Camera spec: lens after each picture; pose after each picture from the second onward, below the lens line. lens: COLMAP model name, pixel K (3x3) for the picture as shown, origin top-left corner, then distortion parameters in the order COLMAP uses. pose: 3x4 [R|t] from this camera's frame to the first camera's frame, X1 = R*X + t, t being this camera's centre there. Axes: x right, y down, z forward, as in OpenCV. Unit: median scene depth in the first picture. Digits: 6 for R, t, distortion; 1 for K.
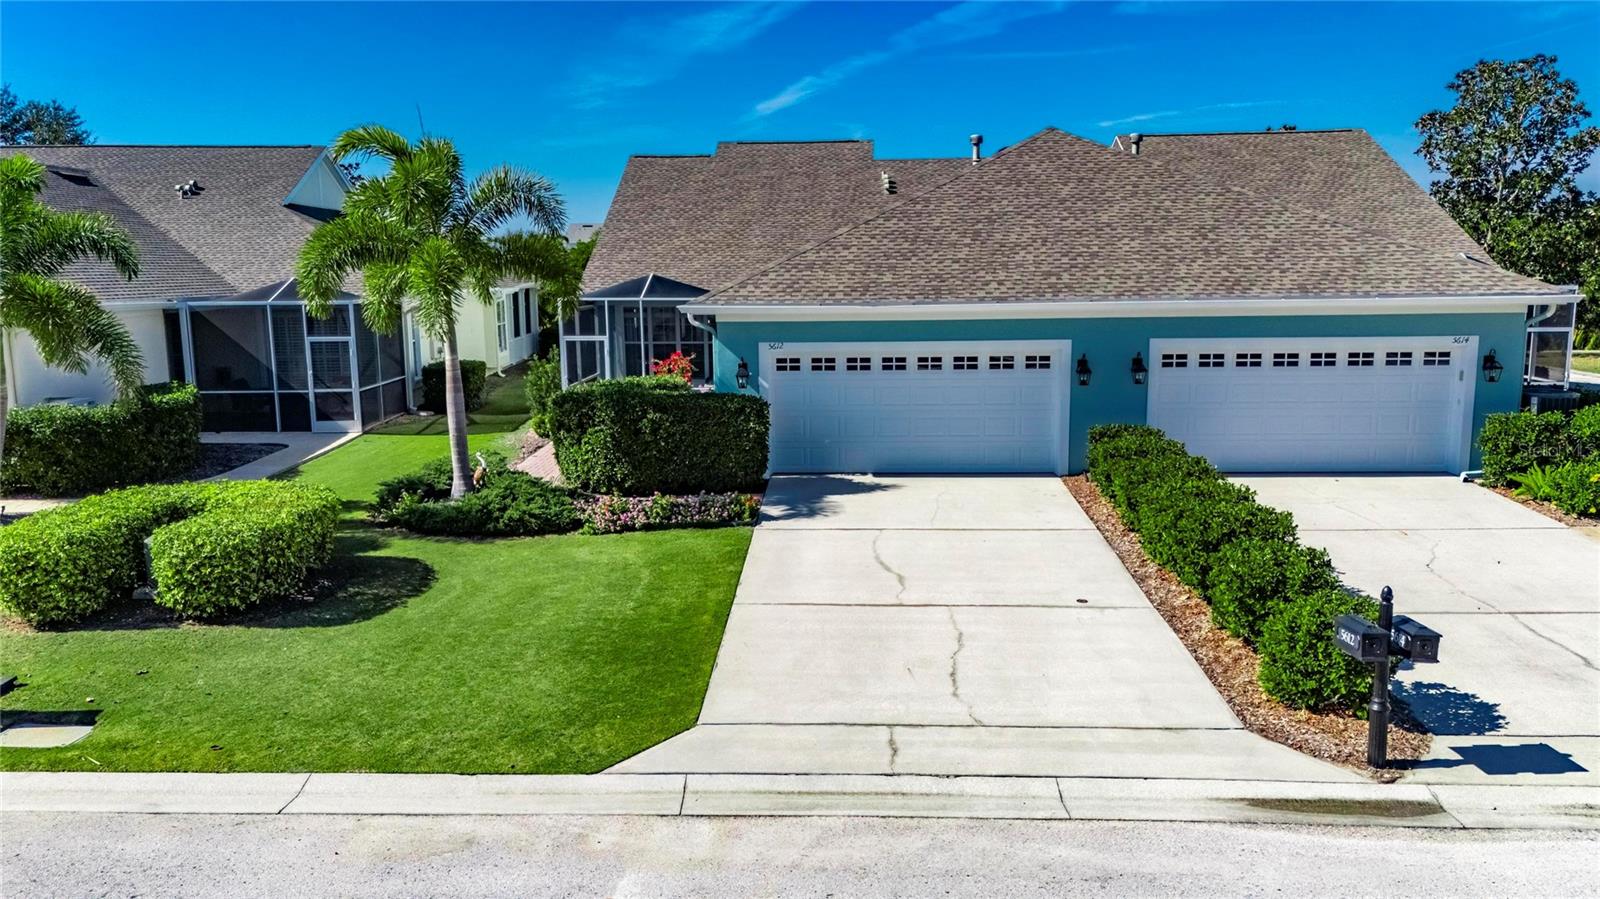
lens RADIAL K [[1190.6, 0, 802.7], [0, 1190.6, 445.0], [0, 0, 1]] dist [0.090673, -0.109396]
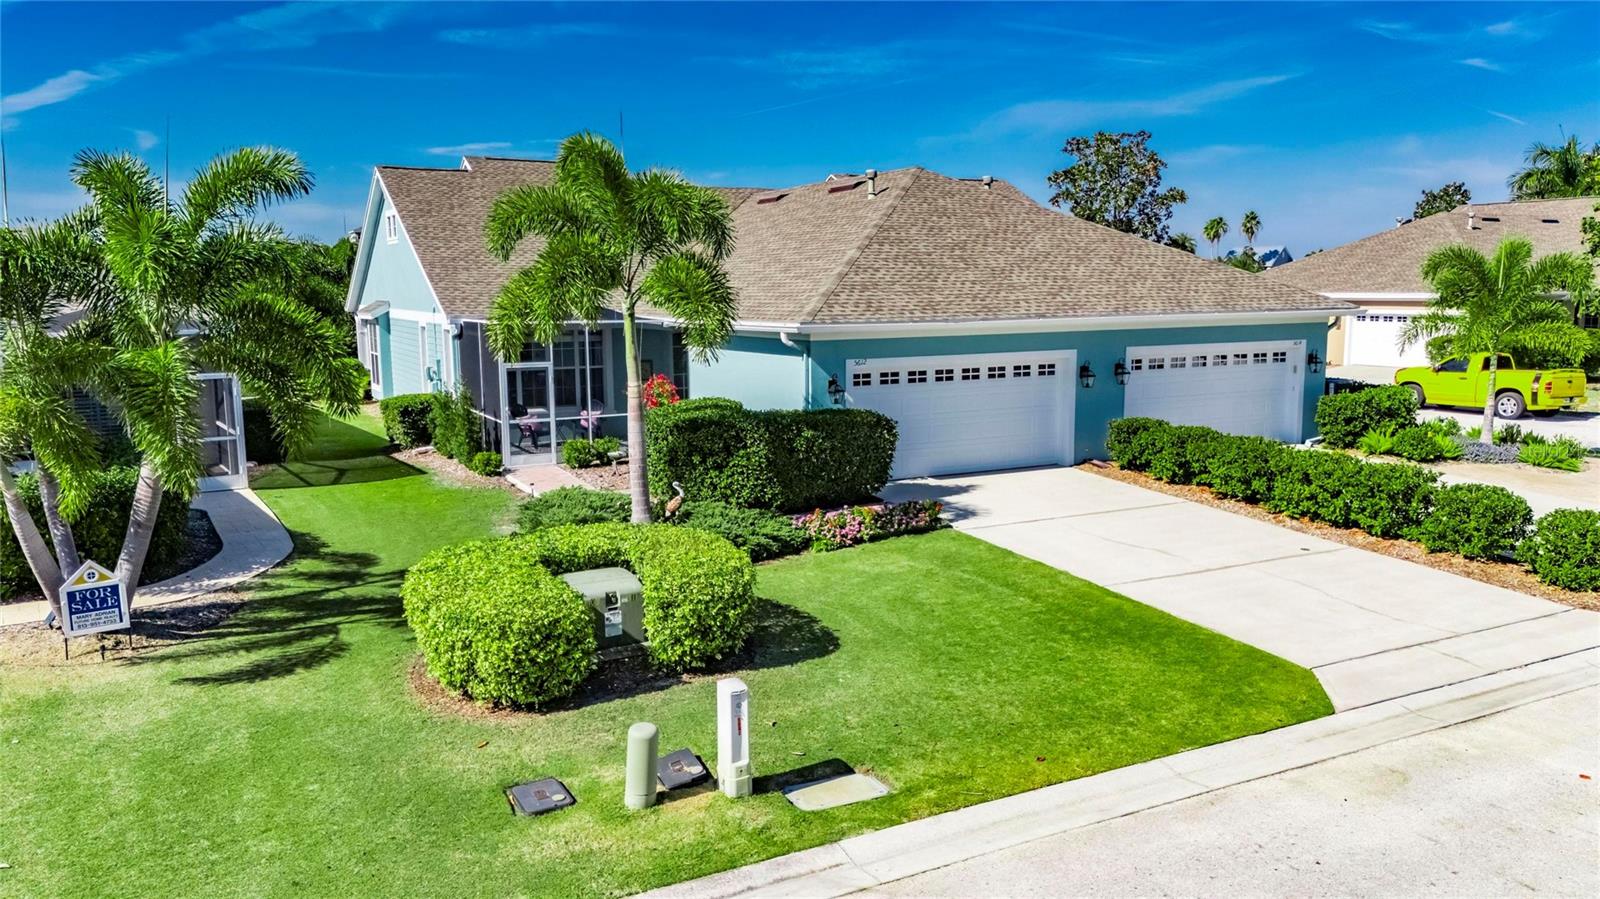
lens RADIAL K [[1190.6, 0, 802.7], [0, 1190.6, 445.0], [0, 0, 1]] dist [0.090673, -0.109396]
pose [[0.857447, -0.063818, 0.510599, -0.800658], [0.079206, 0.996823, -0.008421, -0.007871], [-0.508440, 0.047663, 0.859778, 0.175889]]
